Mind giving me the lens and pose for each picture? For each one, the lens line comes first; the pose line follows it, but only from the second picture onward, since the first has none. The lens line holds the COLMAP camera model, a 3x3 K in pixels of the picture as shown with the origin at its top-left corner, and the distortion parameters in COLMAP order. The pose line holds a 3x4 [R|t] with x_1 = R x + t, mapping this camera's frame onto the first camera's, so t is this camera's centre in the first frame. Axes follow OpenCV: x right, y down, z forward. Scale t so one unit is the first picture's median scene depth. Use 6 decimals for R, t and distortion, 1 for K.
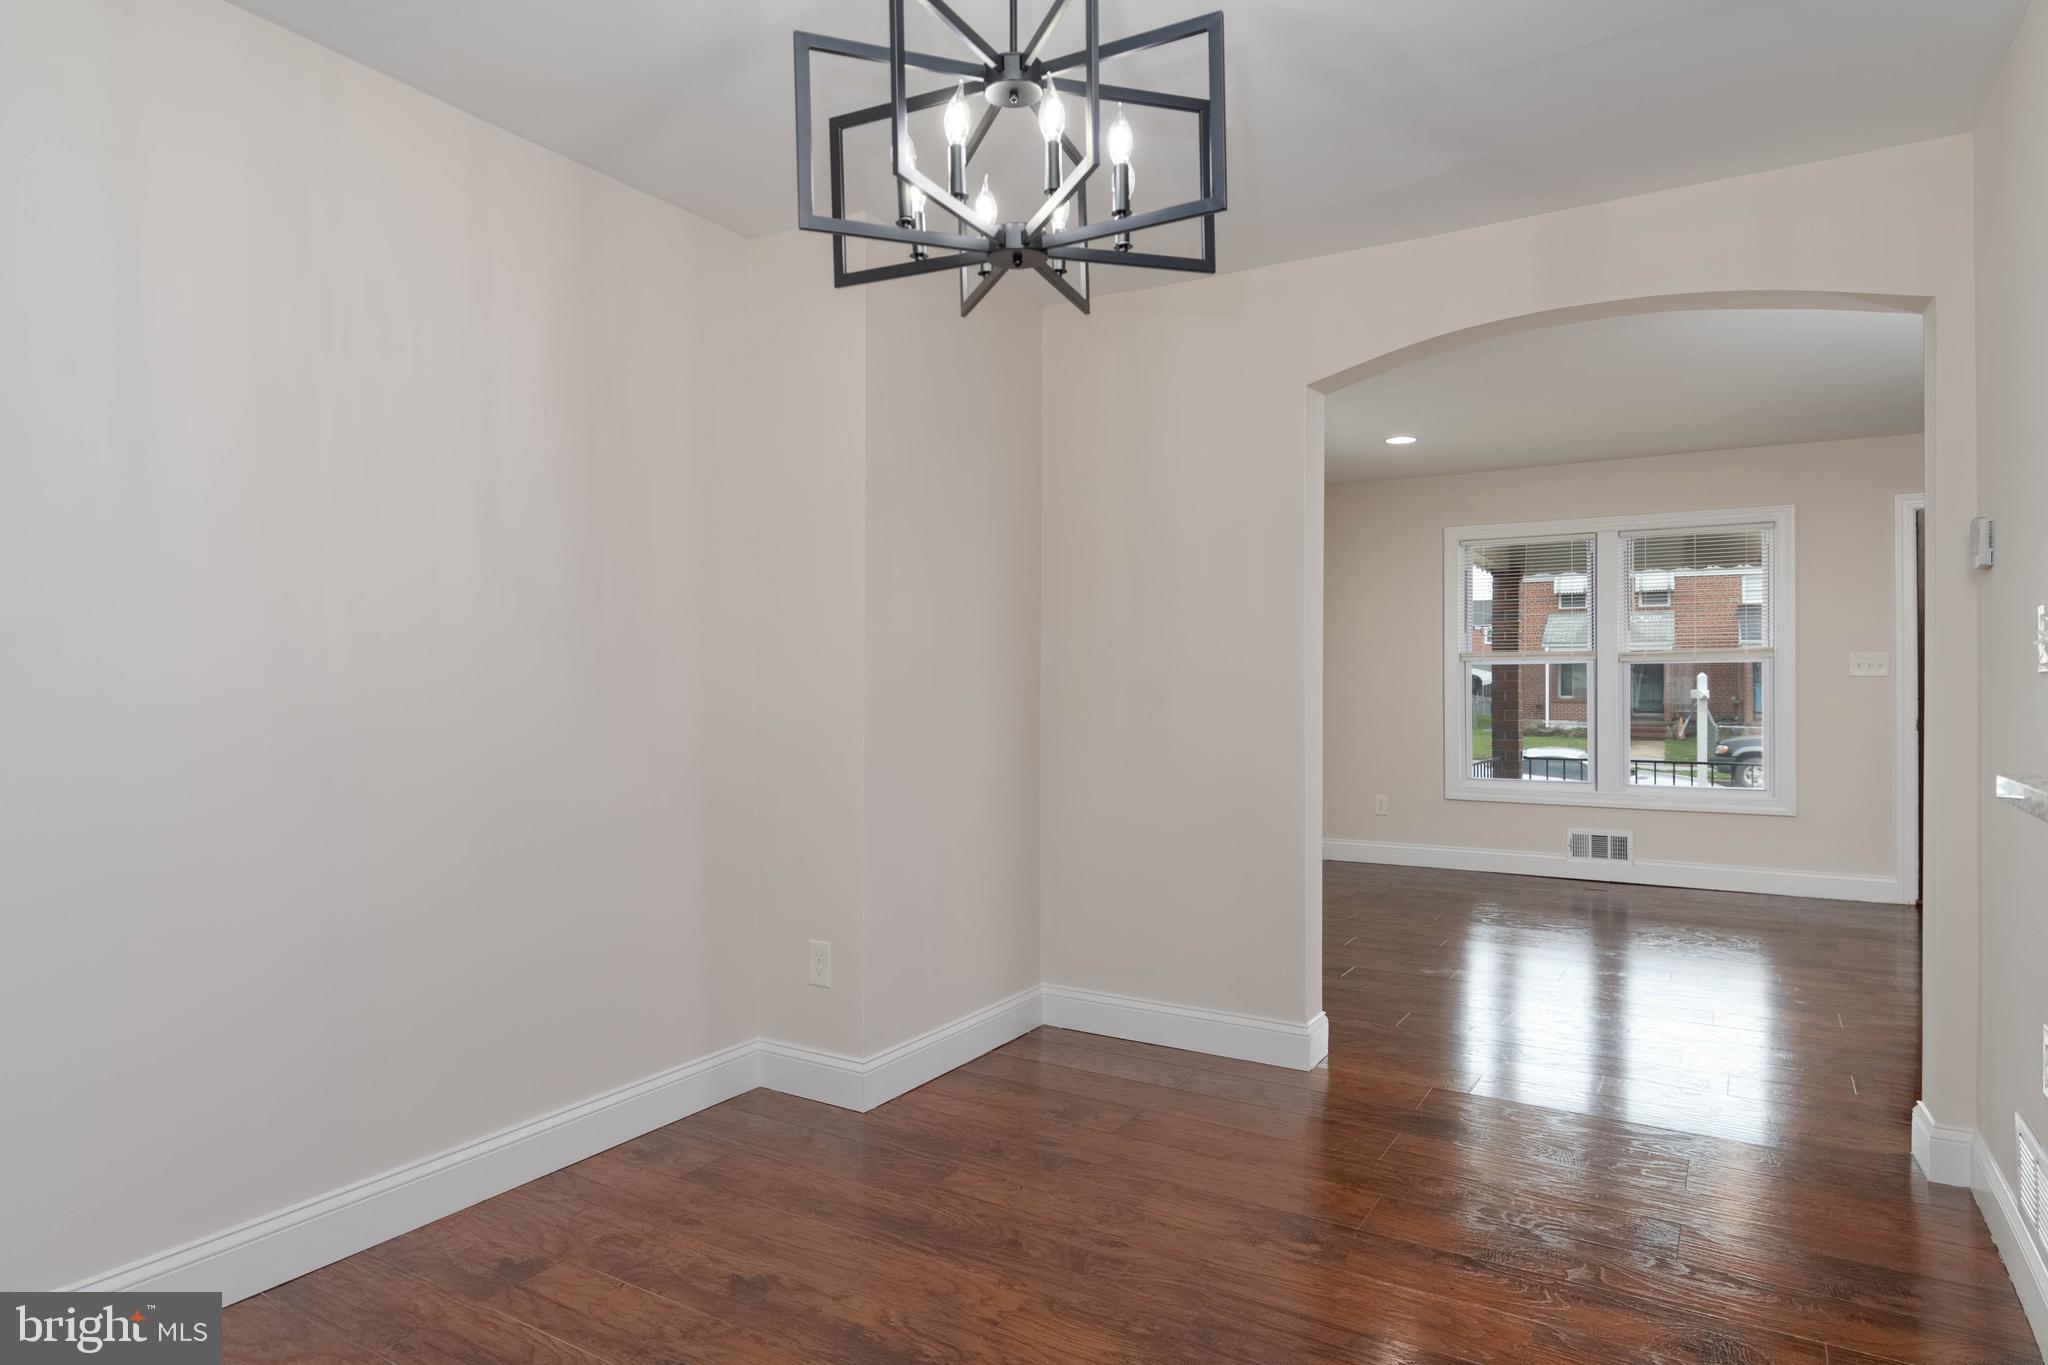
lens RADIAL K [[1183.7, 0, 1055.9], [0, 1183.7, 680.4], [0, 0, 1]] dist [0.002275, -0.000831]
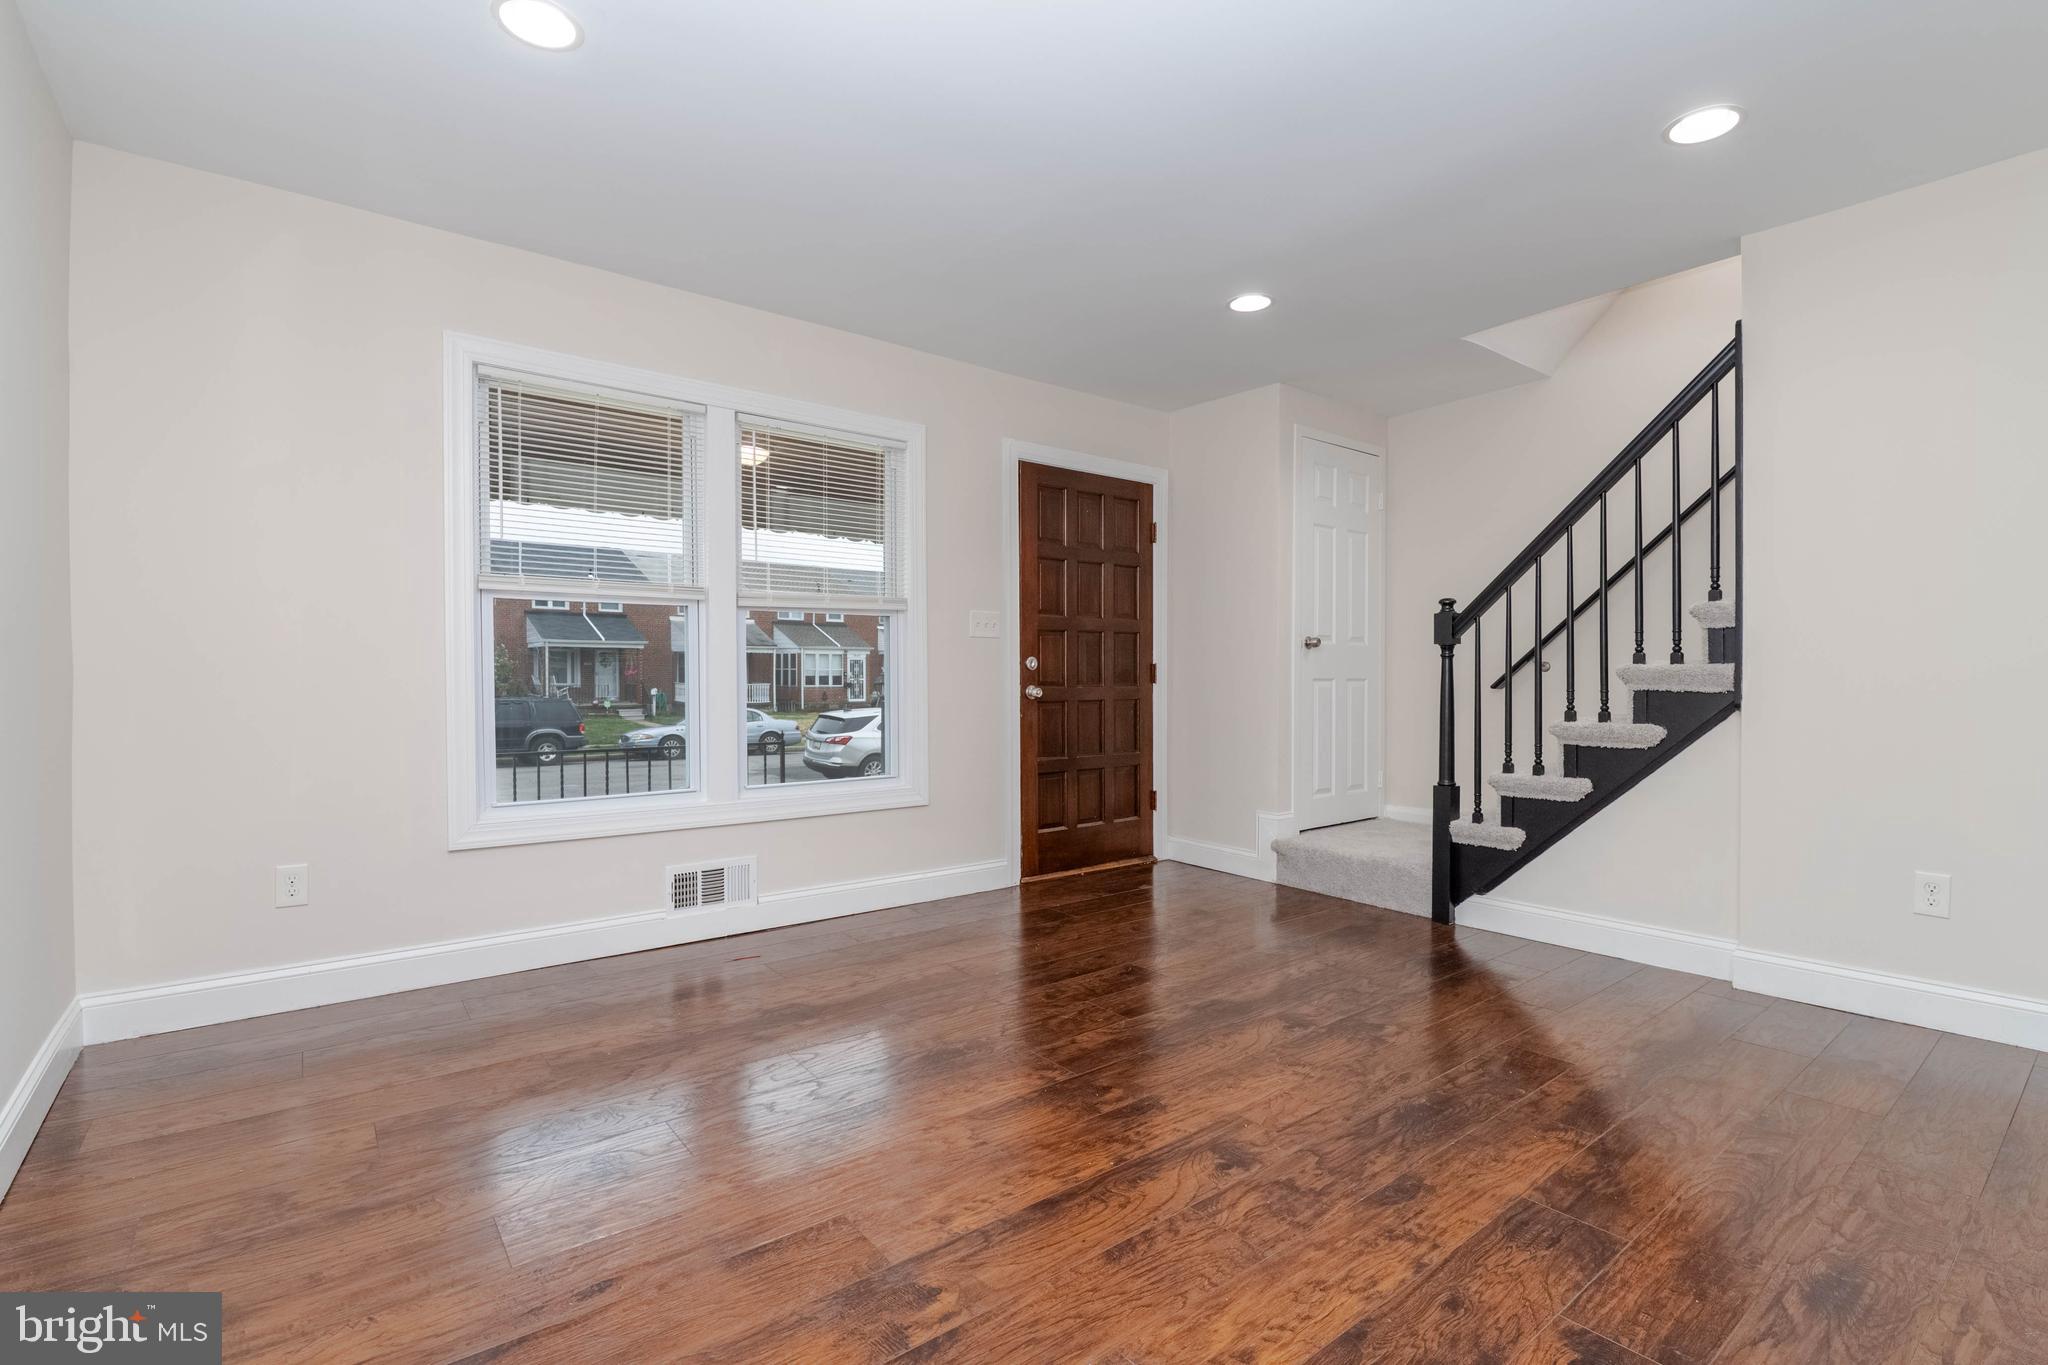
lens RADIAL K [[926.7, 0, 1040.0], [0, 926.7, 687.5], [0, 0, 1]] dist [-0.005824, -0.007616]
pose [[0.362066, -0.010651, 0.932092, 0.046362], [-0.001909, 0.999924, 0.012168, 0.023469], [-0.932151, -0.006185, 0.362018, 0.652093]]
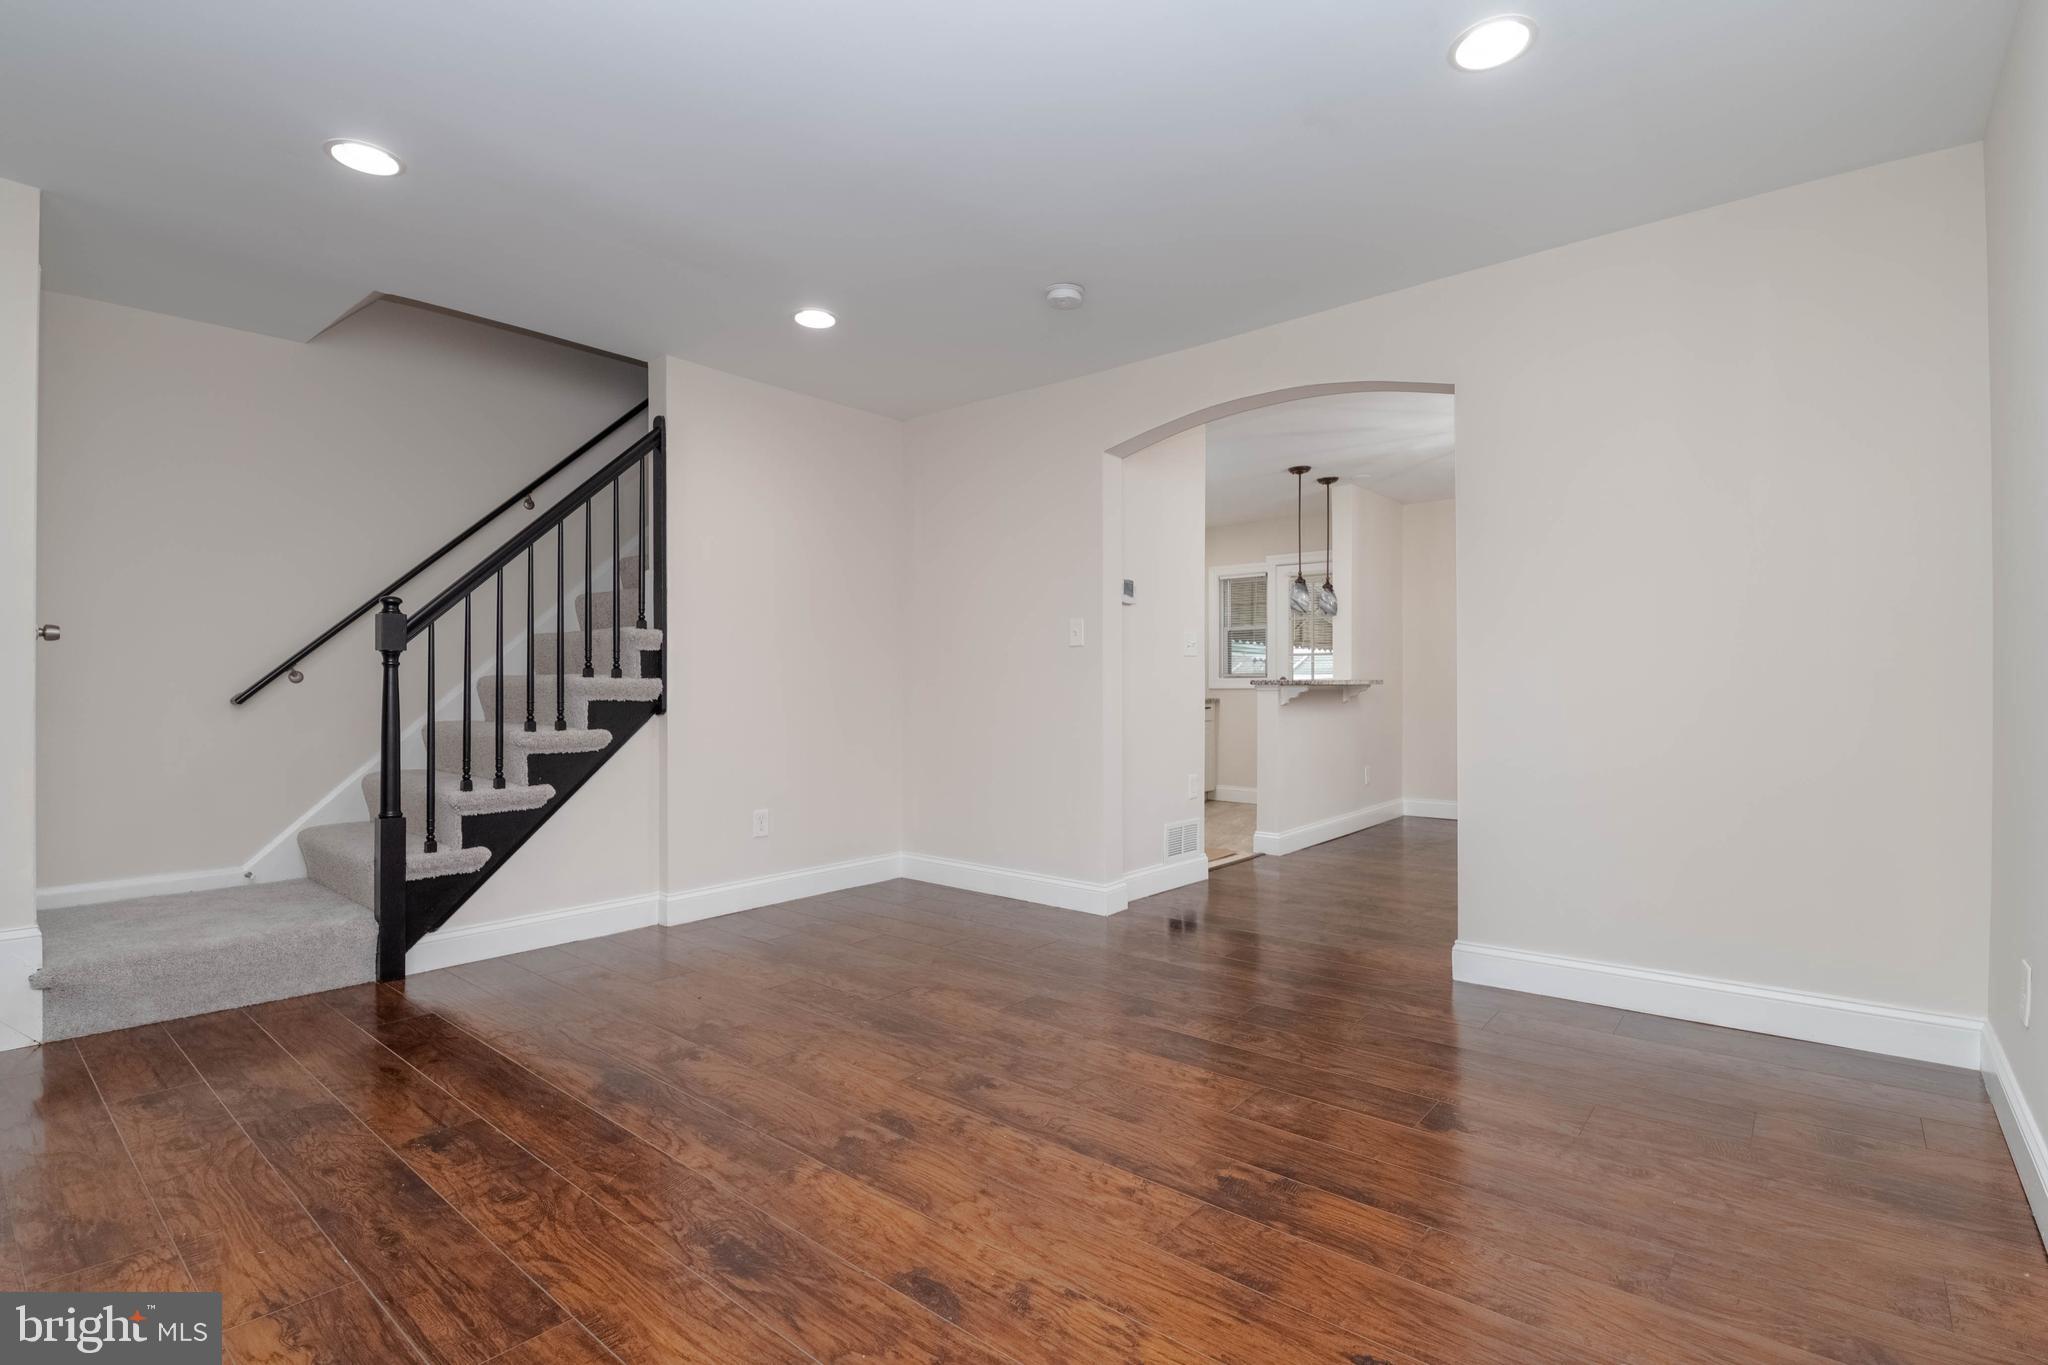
lens RADIAL K [[959.0, 0, 1025.8], [0, 959.0, 688.3], [0, 0, 1]] dist [-0.001238, -0.010440]
pose [[-0.985086, 0.001114, 0.172062, 0.253901], [0.000753, 0.999997, -0.002162, 0.024337], [-0.172064, -0.002000, -0.985084, 1.055130]]
